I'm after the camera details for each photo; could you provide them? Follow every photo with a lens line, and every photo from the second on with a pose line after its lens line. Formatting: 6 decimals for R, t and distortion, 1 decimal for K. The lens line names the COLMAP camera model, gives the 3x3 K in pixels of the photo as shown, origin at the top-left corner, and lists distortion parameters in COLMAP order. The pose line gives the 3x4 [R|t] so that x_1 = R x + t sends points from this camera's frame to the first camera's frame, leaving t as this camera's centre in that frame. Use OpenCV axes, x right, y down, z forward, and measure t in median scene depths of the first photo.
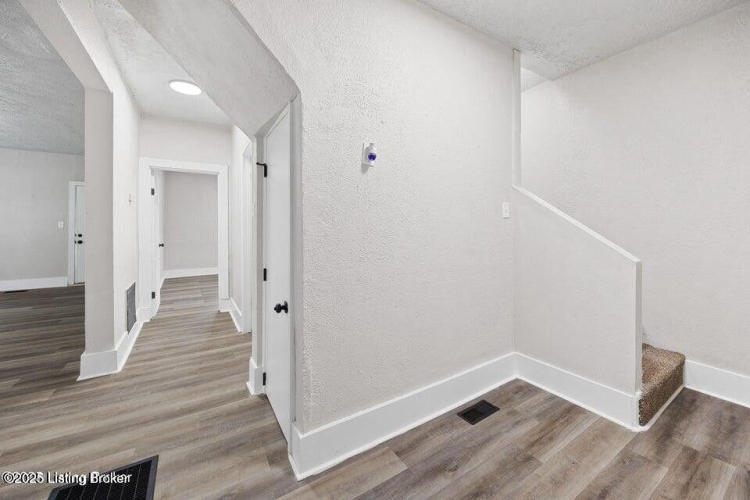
lens RADIAL K [[286.1, 0, 370.5], [0, 286.1, 225.1], [0, 0, 1]] dist [0.000664, -0.000315]
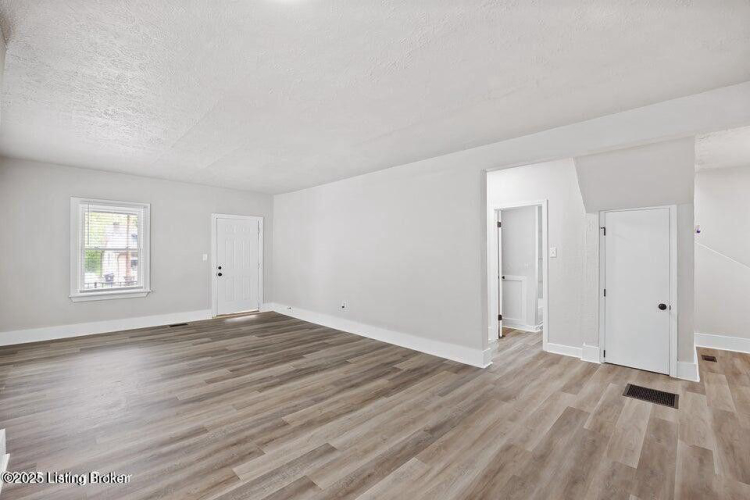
lens RADIAL K [[309.6, 0, 375.5], [0, 309.6, 248.2], [0, 0, 1]] dist [-0.014345, -0.000084]
pose [[0.977809, 0.003664, 0.209467, -0.746336], [-0.002119, 0.999969, -0.007600, -0.027377], [-0.209489, 0.006988, 0.977786, -0.180398]]
